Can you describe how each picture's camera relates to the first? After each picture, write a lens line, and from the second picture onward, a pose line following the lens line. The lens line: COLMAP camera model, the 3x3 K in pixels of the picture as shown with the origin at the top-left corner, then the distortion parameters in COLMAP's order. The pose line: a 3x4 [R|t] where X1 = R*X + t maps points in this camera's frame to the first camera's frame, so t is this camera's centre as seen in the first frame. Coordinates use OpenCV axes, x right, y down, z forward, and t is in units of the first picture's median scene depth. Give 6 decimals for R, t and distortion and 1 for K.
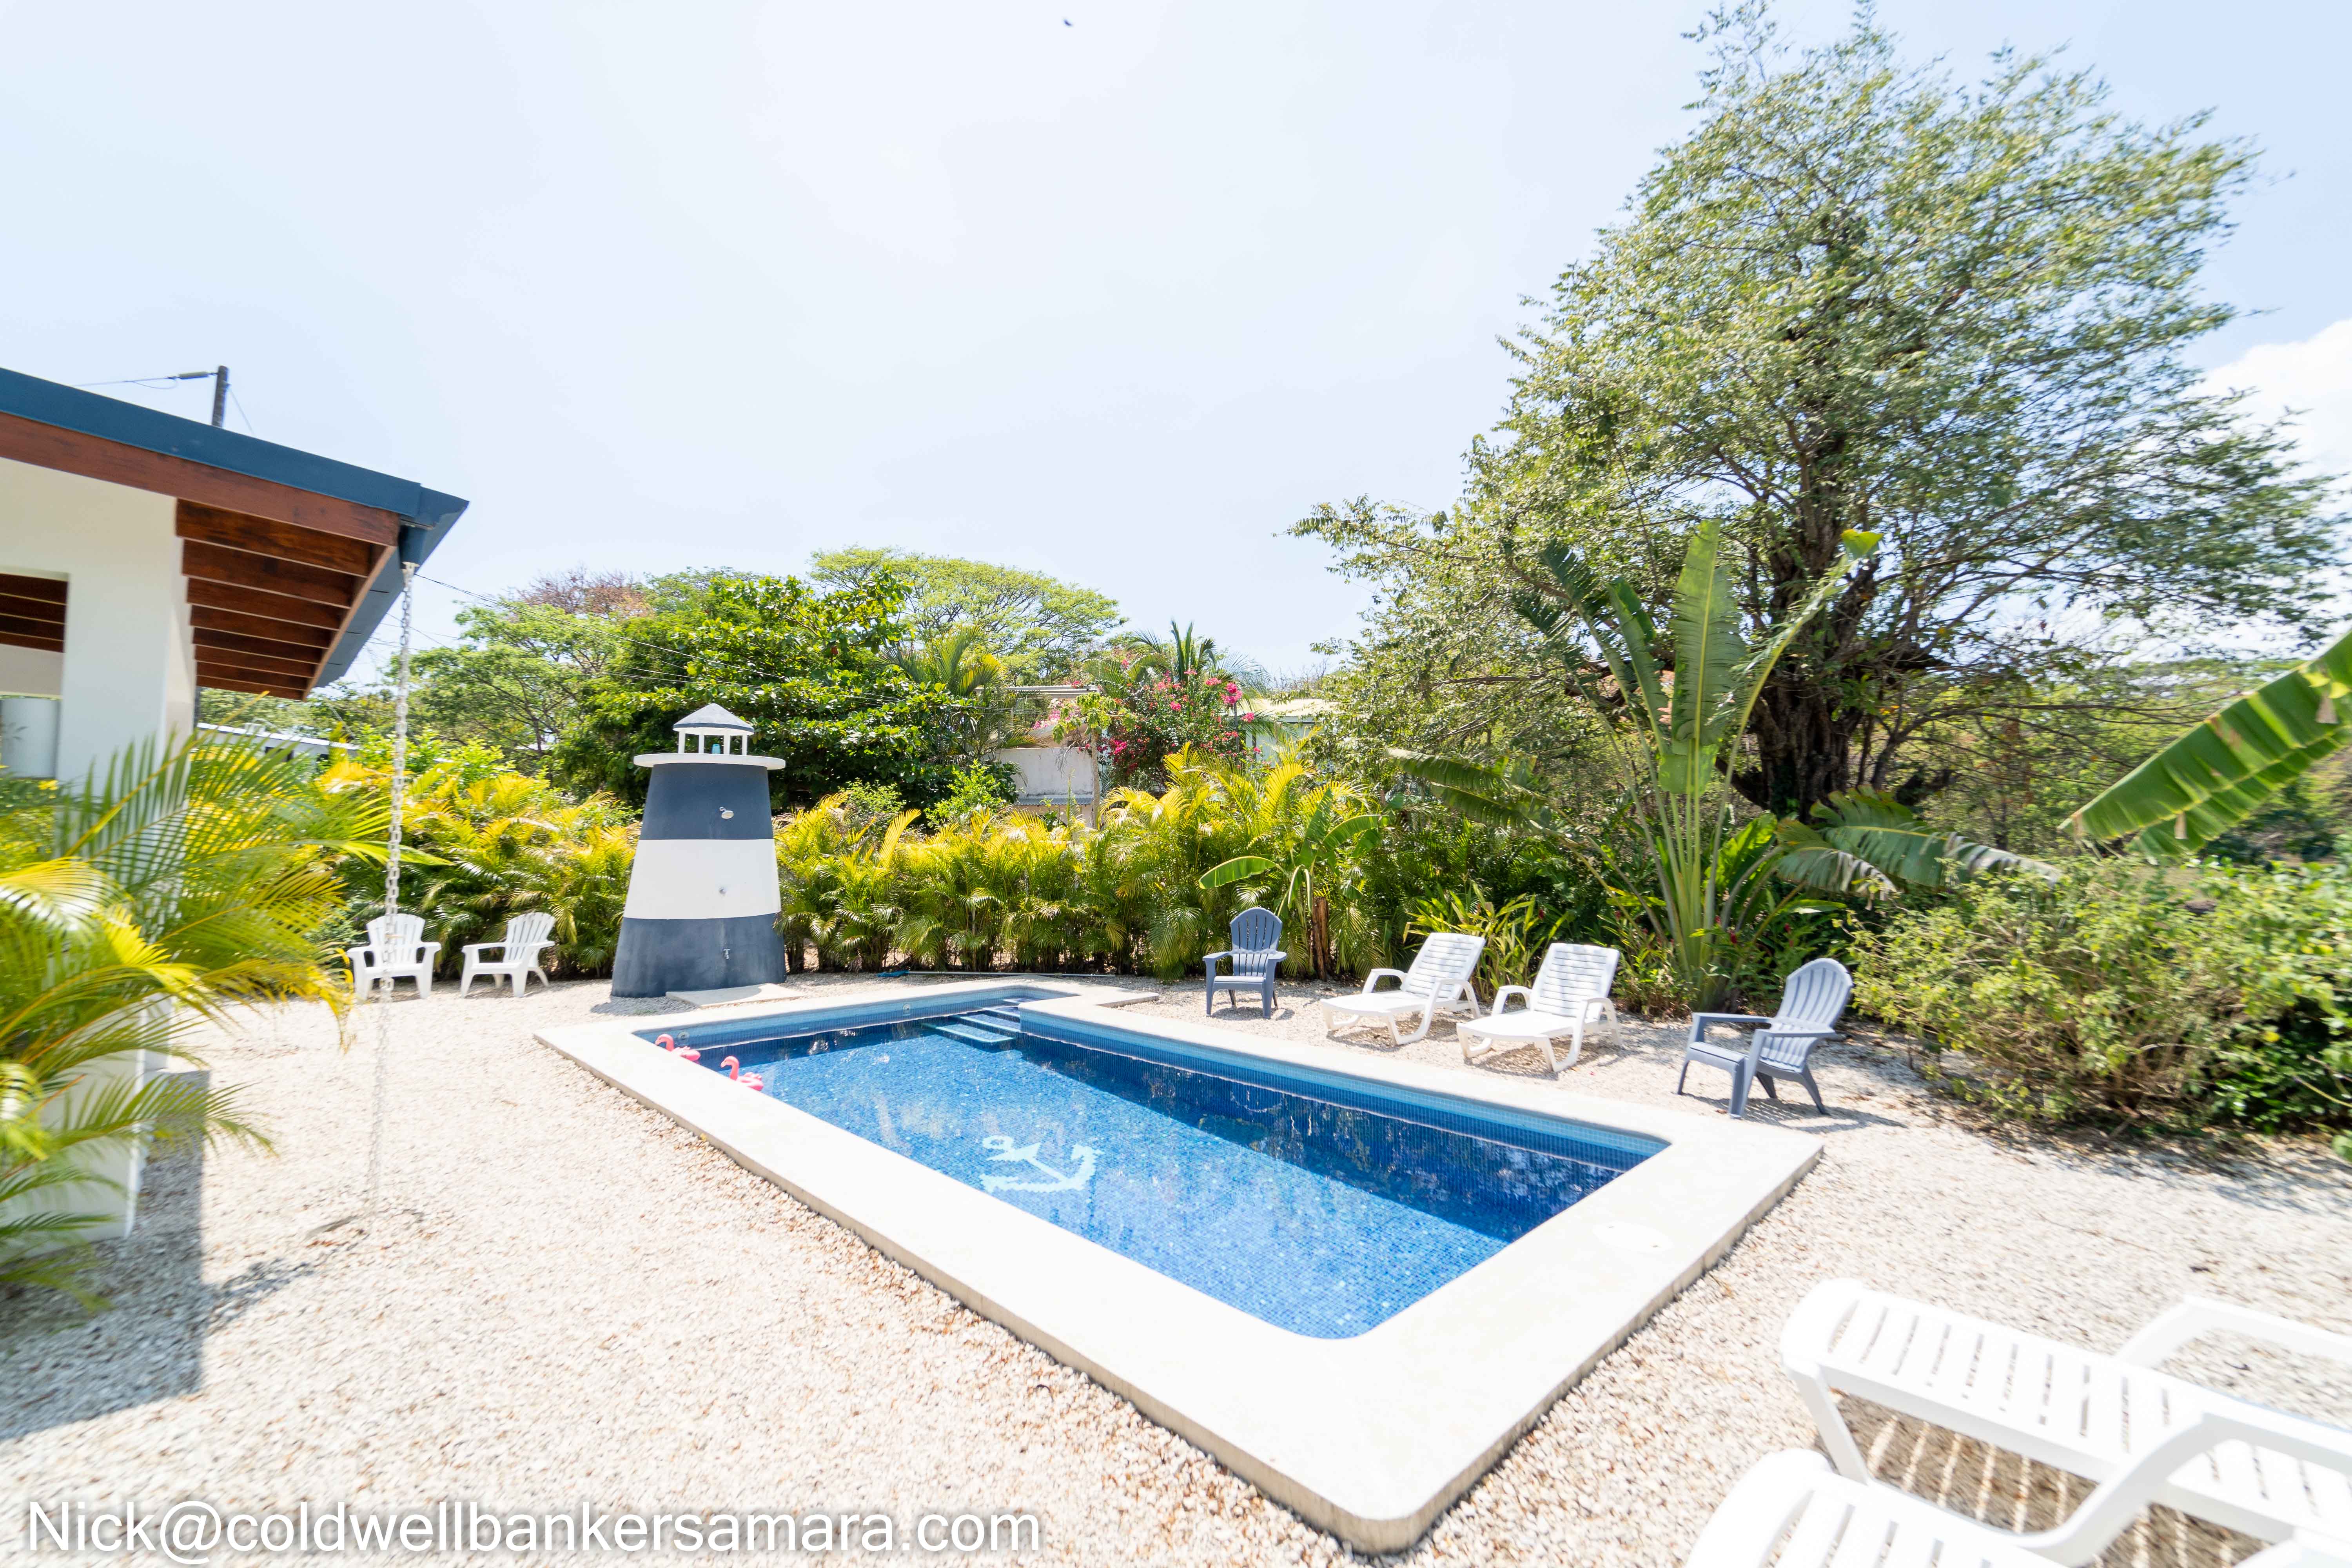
lens RADIAL K [[954.9, 0, 1144.0], [0, 954.9, 787.9], [0, 0, 1]] dist [-0.000006, 0.000156]
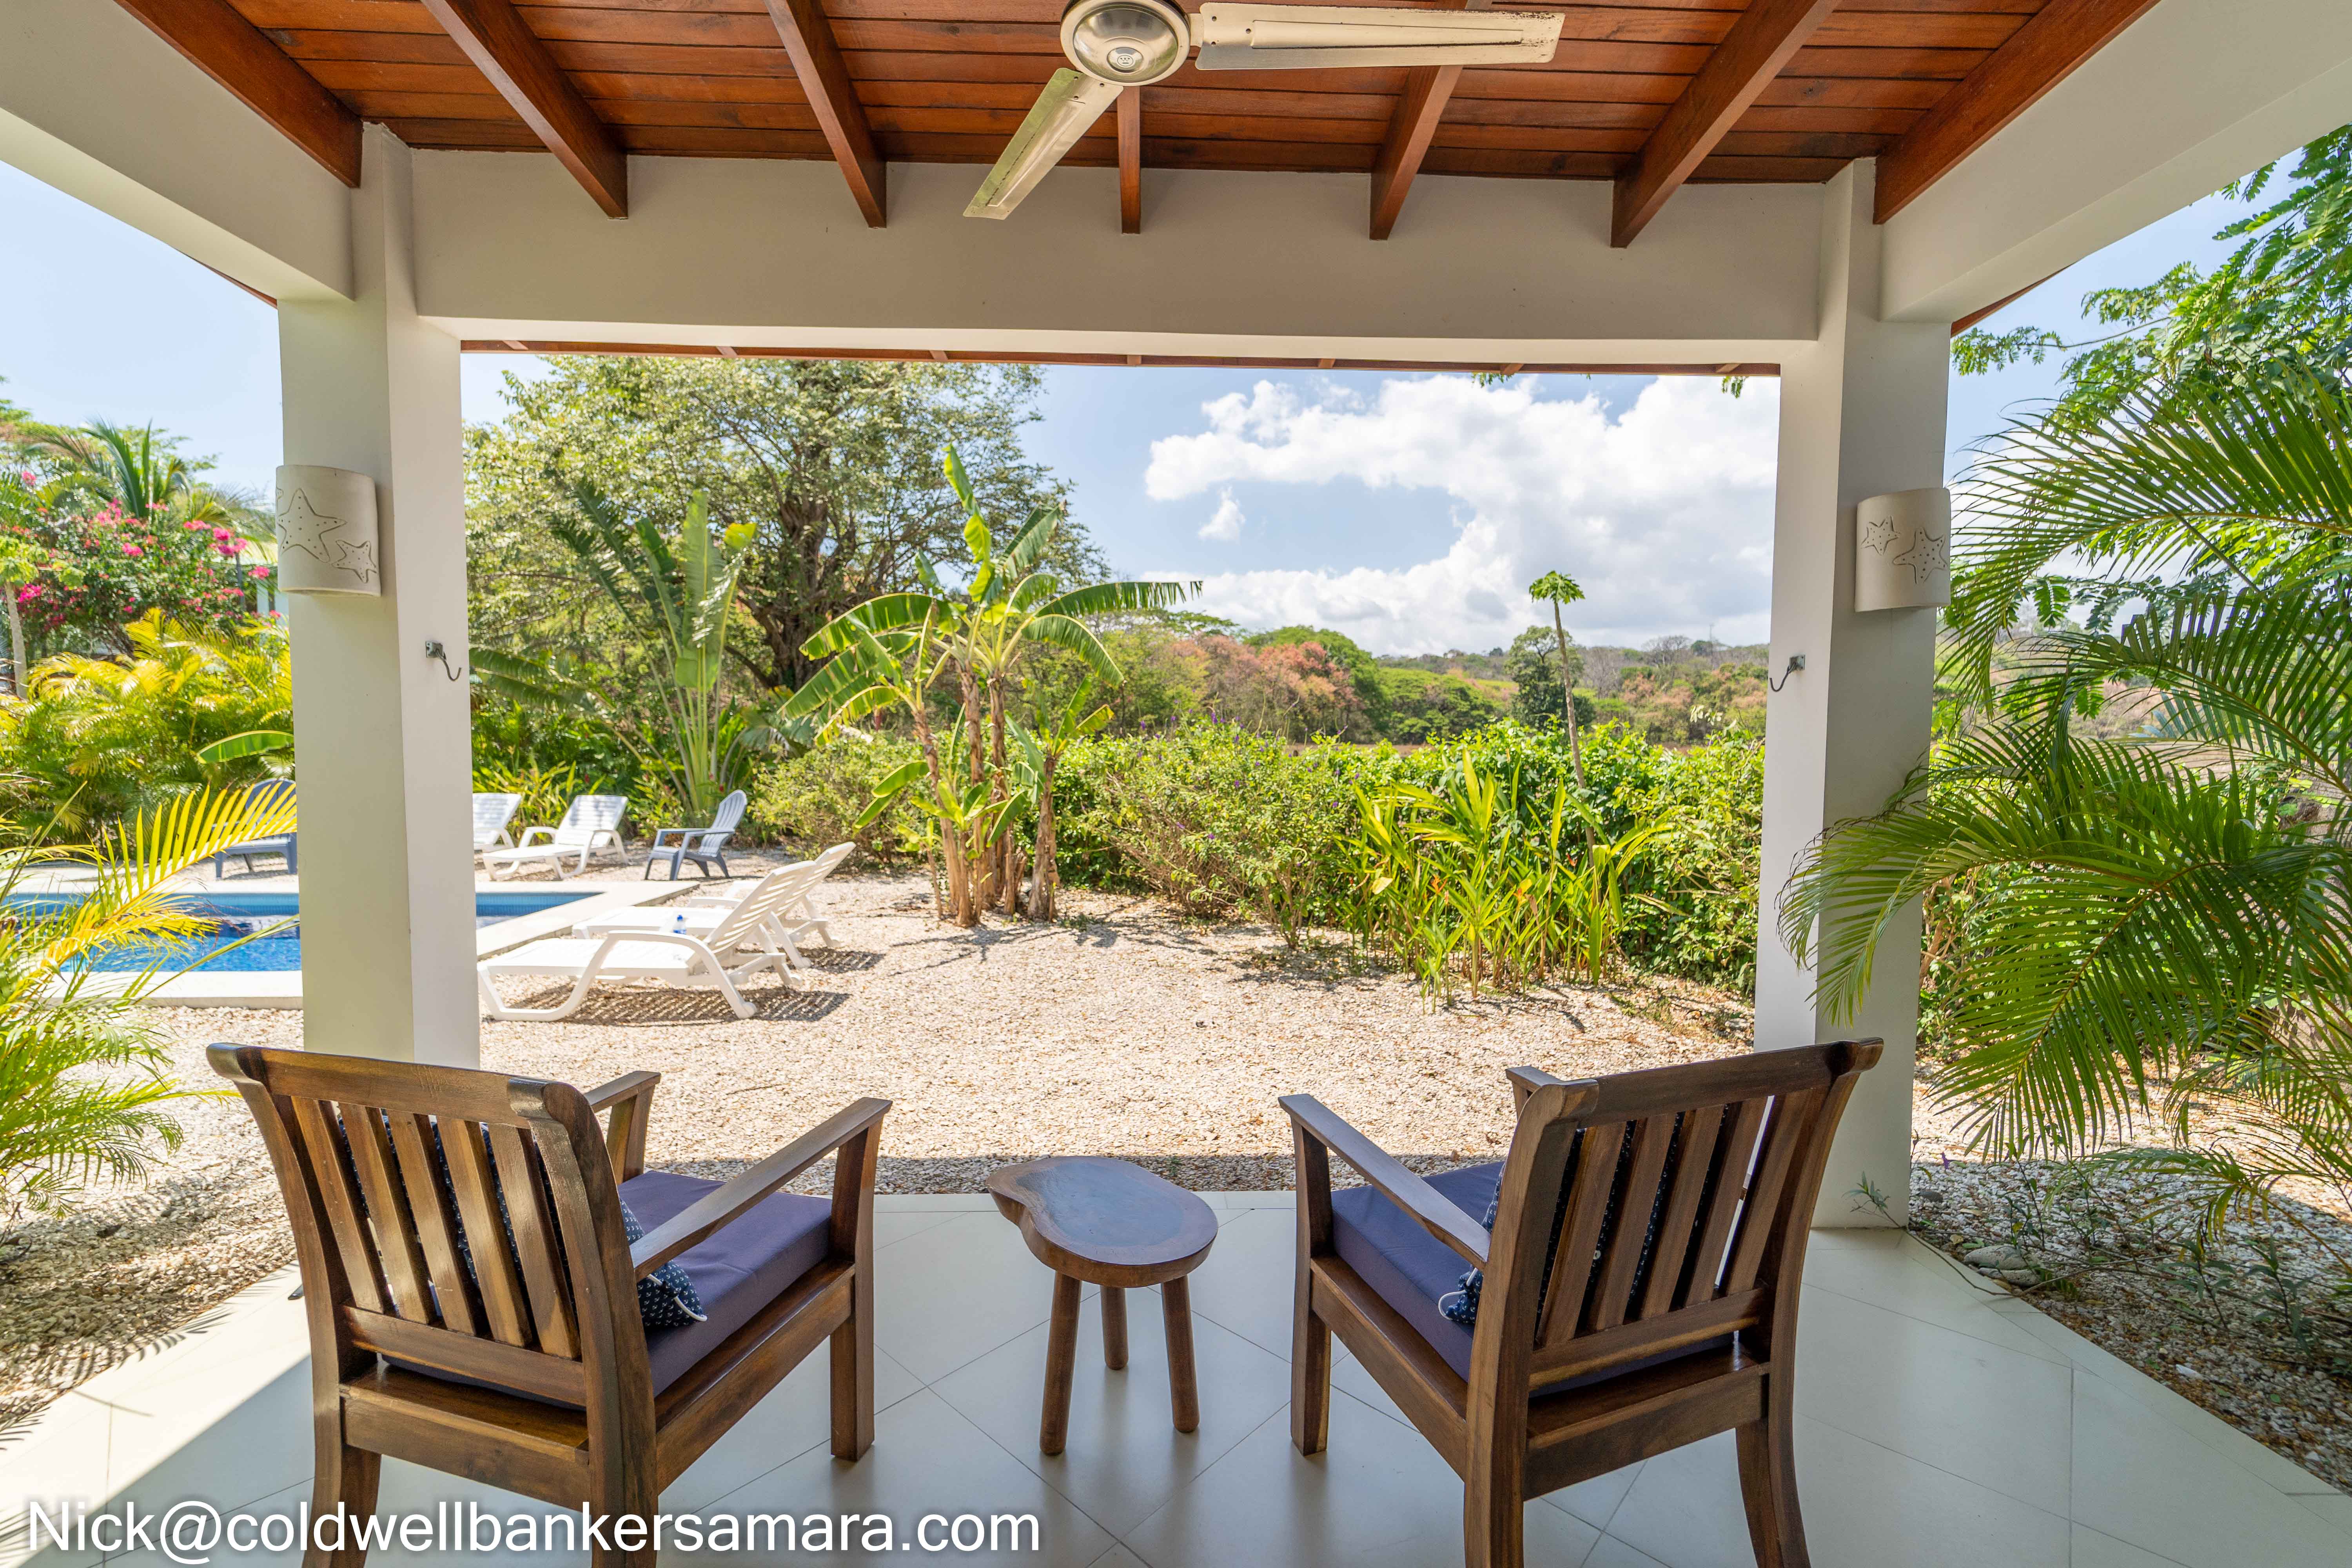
lens RADIAL K [[957.6, 0, 1188.6], [0, 957.6, 801.9], [0, 0, 1]] dist [0.001715, 0.000082]
pose [[0.645050, -0.048296, 0.762613, -0.035874], [-0.051352, 0.993005, 0.106322, -0.012800], [-0.762413, -0.107745, 0.638058, -0.385957]]
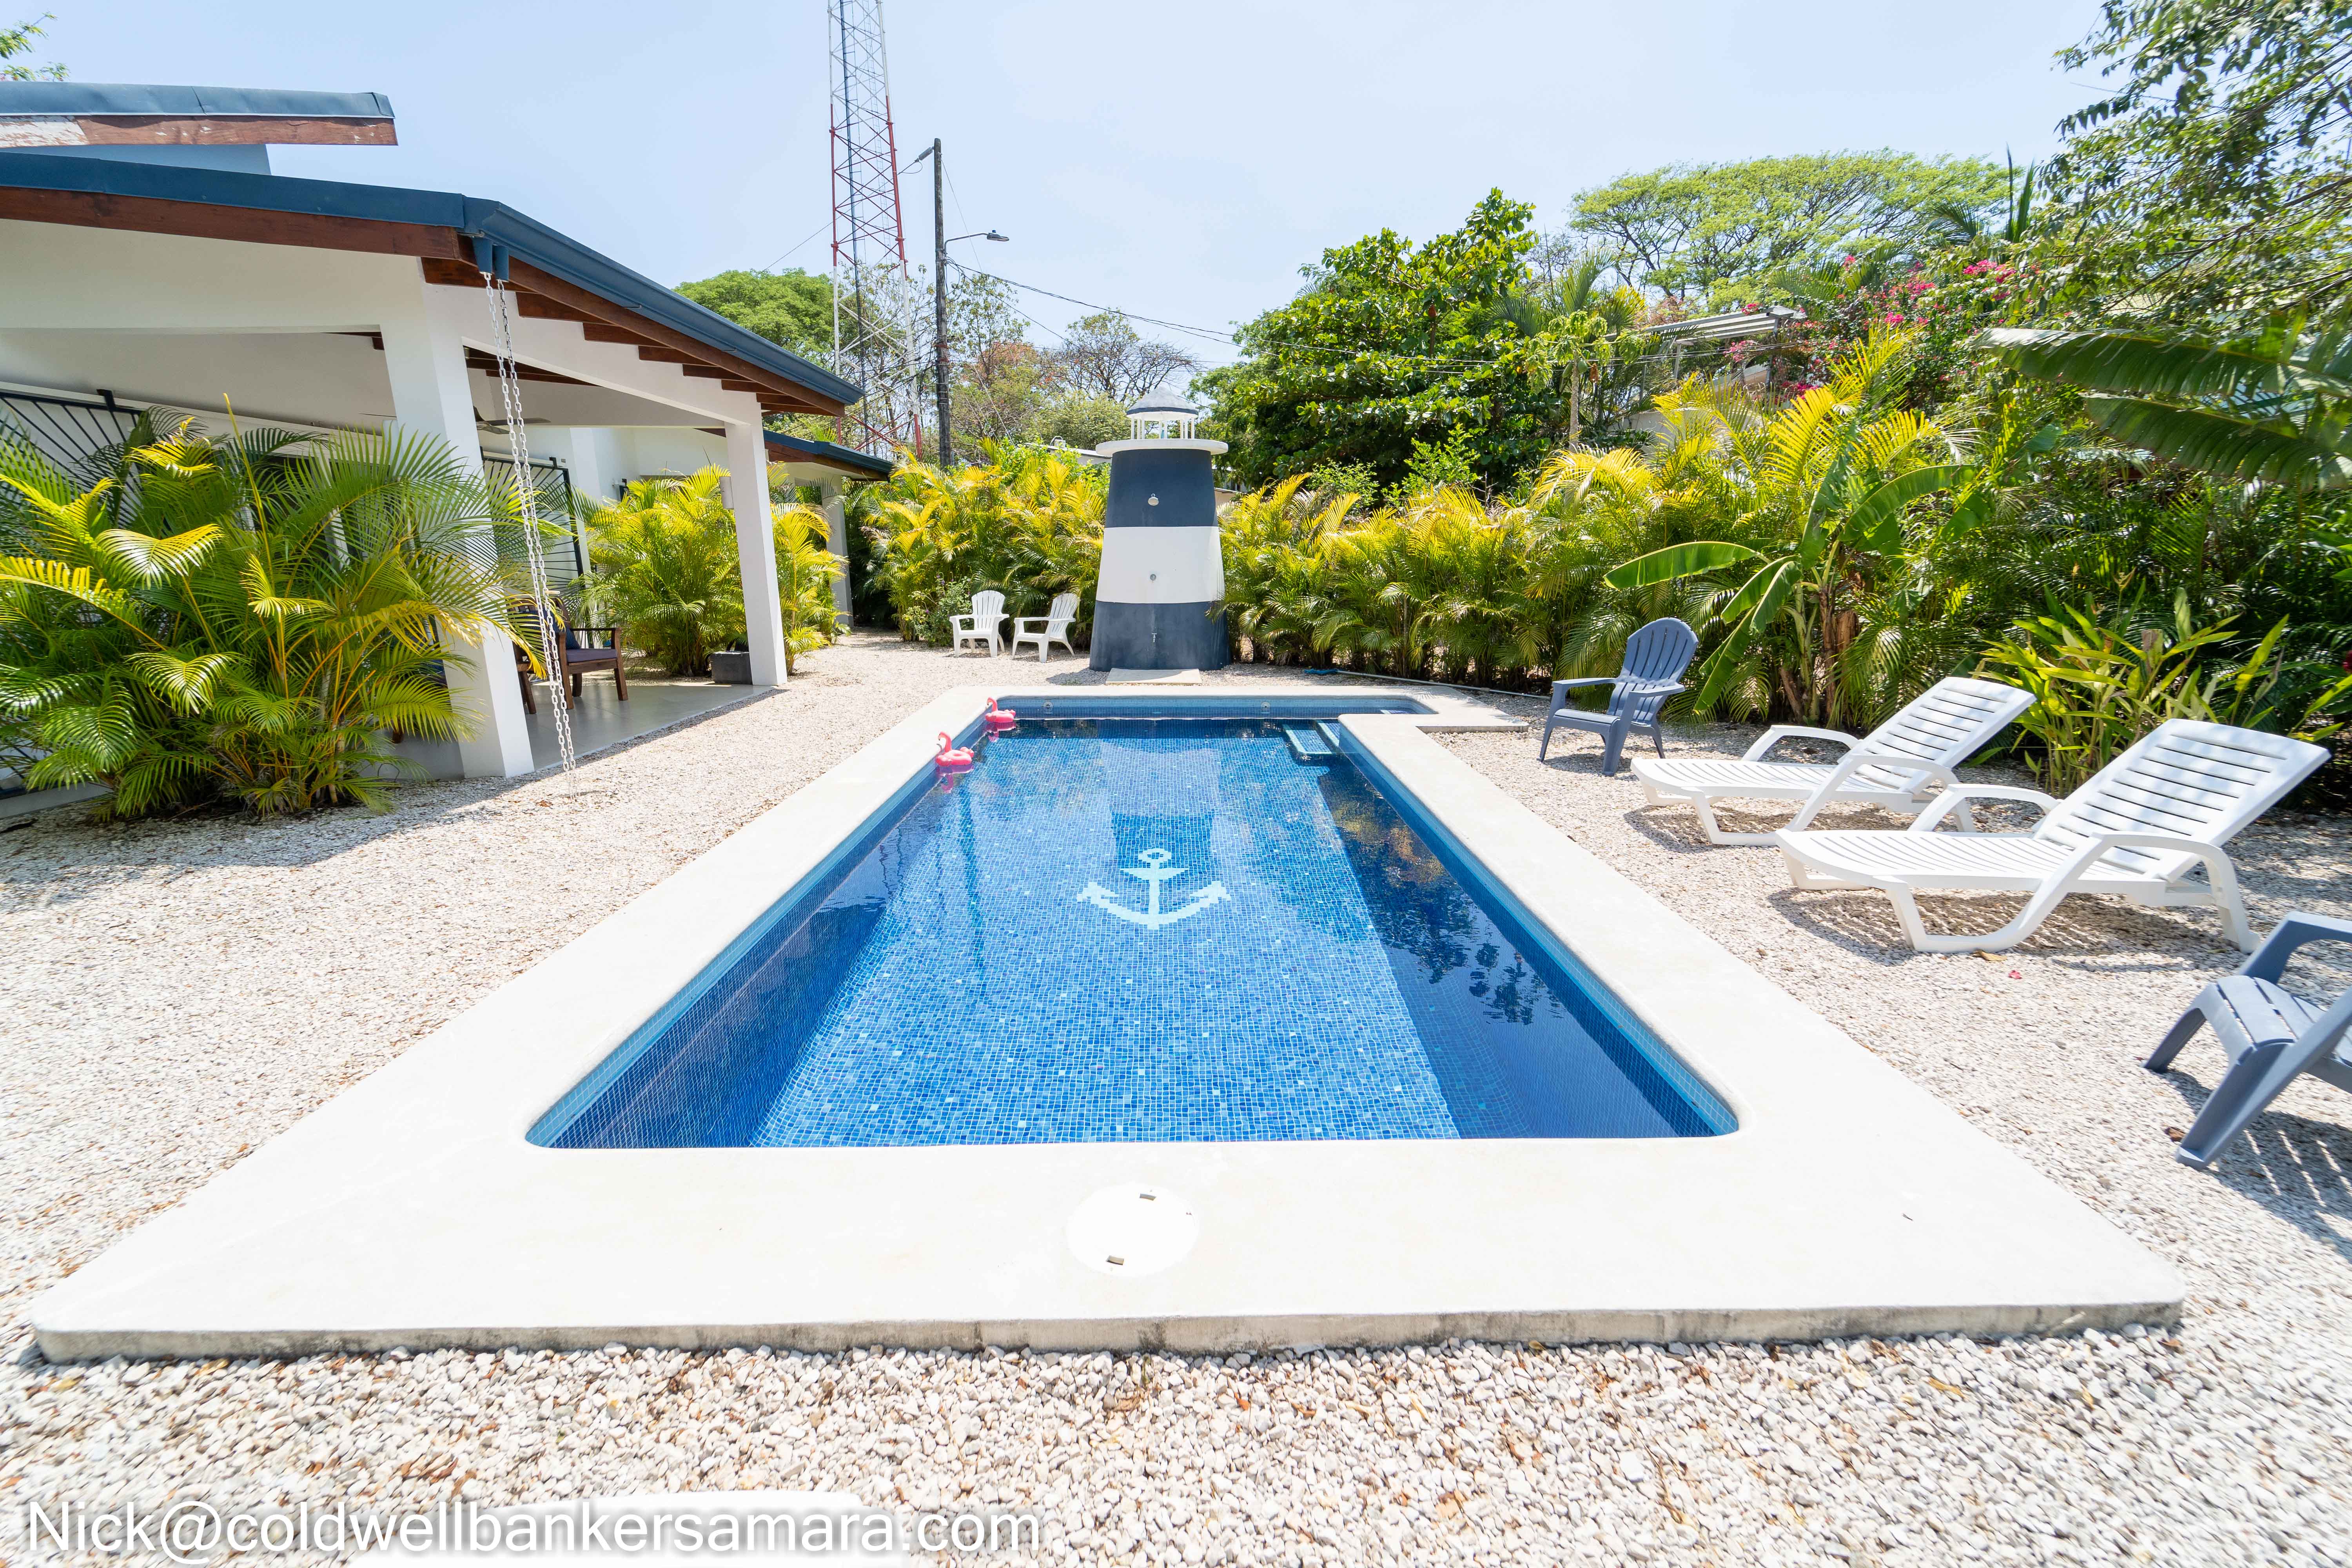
lens RADIAL K [[930.9, 0, 1176.0], [0, 930.9, 784.0], [0, 0, 1]] dist [0.000199, -0.000108]
pose [[0.736974, 0.167654, -0.654799, 0.273454], [0.042341, 0.955397, 0.292273, 0.025184], [0.674594, -0.243122, 0.697004, 0.233206]]
